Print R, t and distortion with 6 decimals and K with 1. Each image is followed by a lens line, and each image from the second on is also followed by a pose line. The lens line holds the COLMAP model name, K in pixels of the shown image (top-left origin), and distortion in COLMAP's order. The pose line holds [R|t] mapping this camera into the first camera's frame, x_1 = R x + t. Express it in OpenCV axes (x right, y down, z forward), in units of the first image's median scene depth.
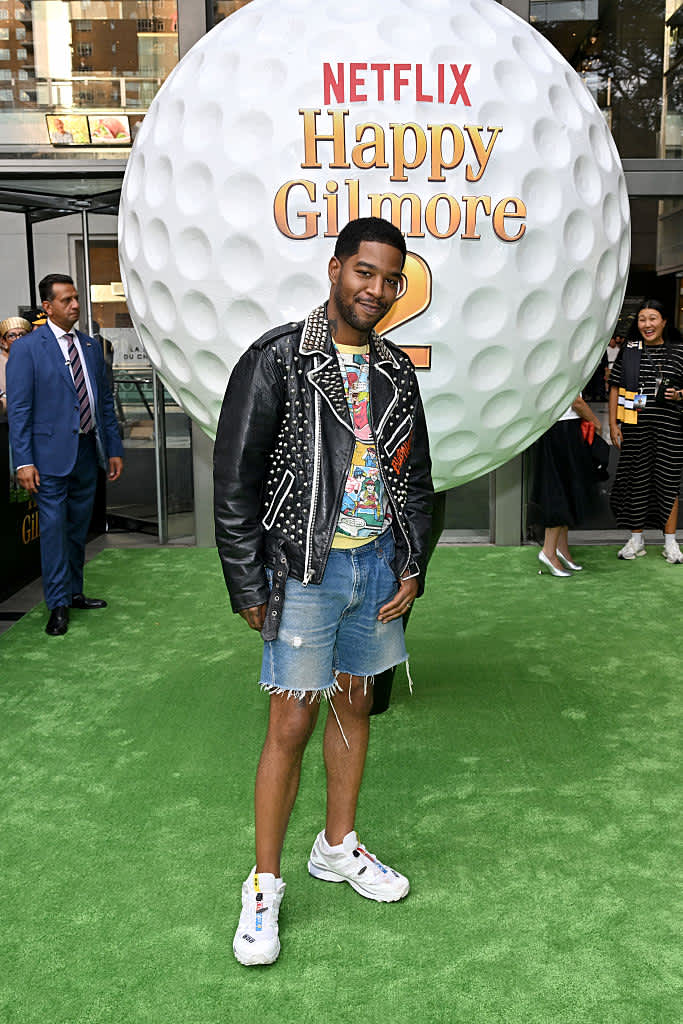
lens RADIAL K [[1003.9, 0, 377.8], [0, 1003.9, 500.0], [0, 0, 1]] dist [0.009421, 0.000000]
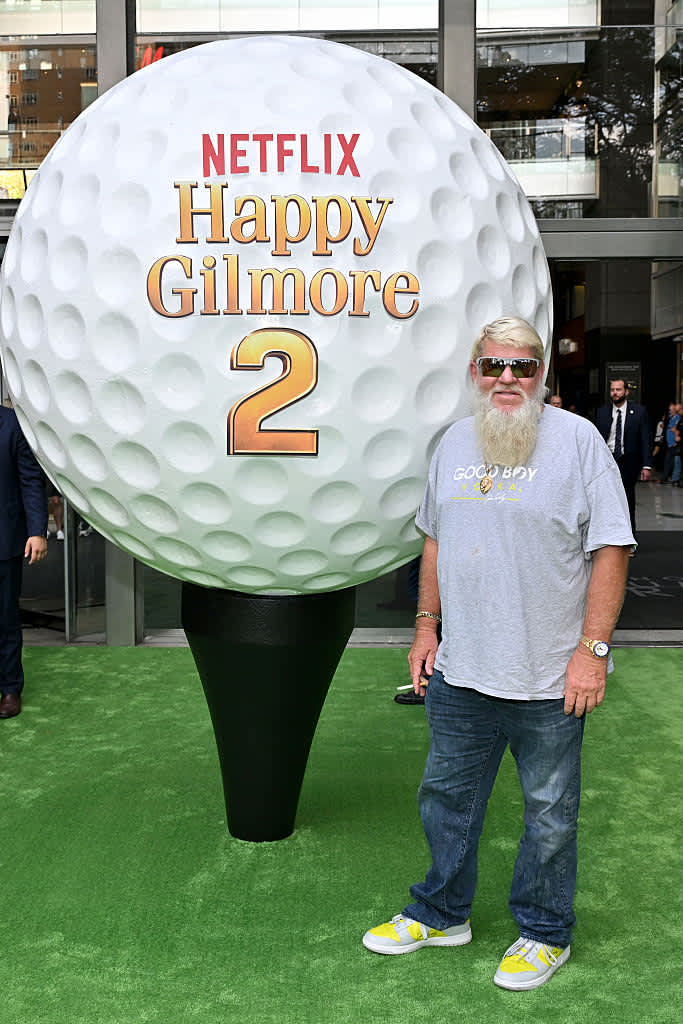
lens RADIAL K [[1139.7, 0, 295.7], [0, 1139.7, 490.1], [0, 0, 1]] dist [0.002187, 0.000000]
pose [[0.999048, 0.002982, -0.043526, 0.073805], [-0.006782, 0.996148, -0.087429, -0.007369], [0.043098, 0.087641, 0.995219, -0.030669]]
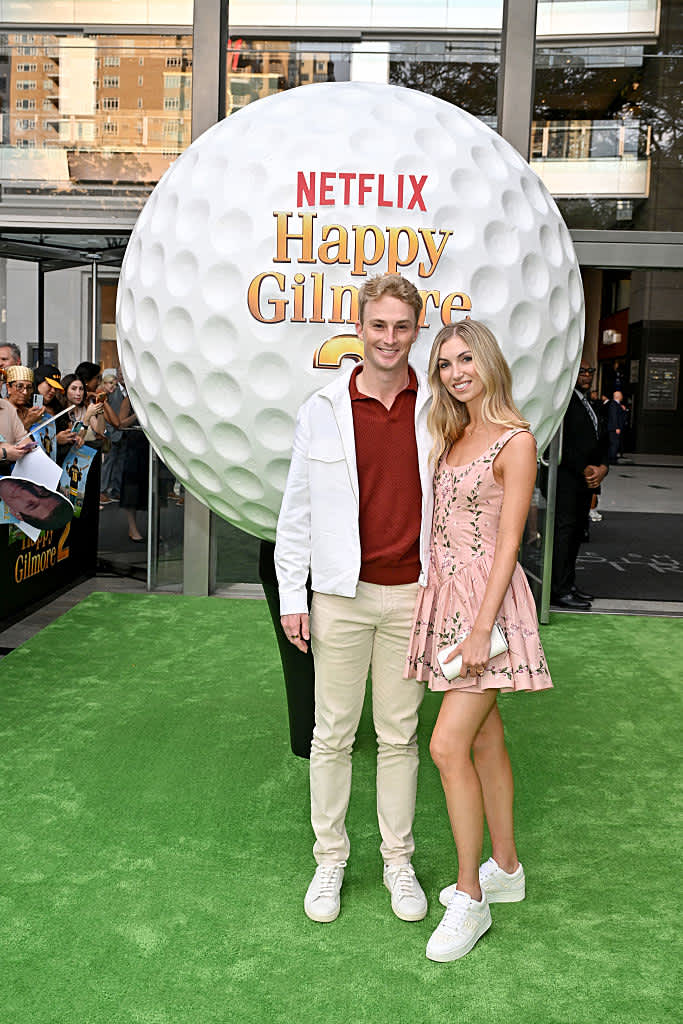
lens RADIAL K [[1070.9, 0, 322.4], [0, 1070.9, 506.9], [0, 0, 1]] dist [0.000464, 0.000000]
pose [[0.996772, 0.045317, -0.066271, 0.065448], [-0.048331, 0.997835, -0.044612, -0.000939], [0.064106, 0.047671, 0.996804, -0.176705]]
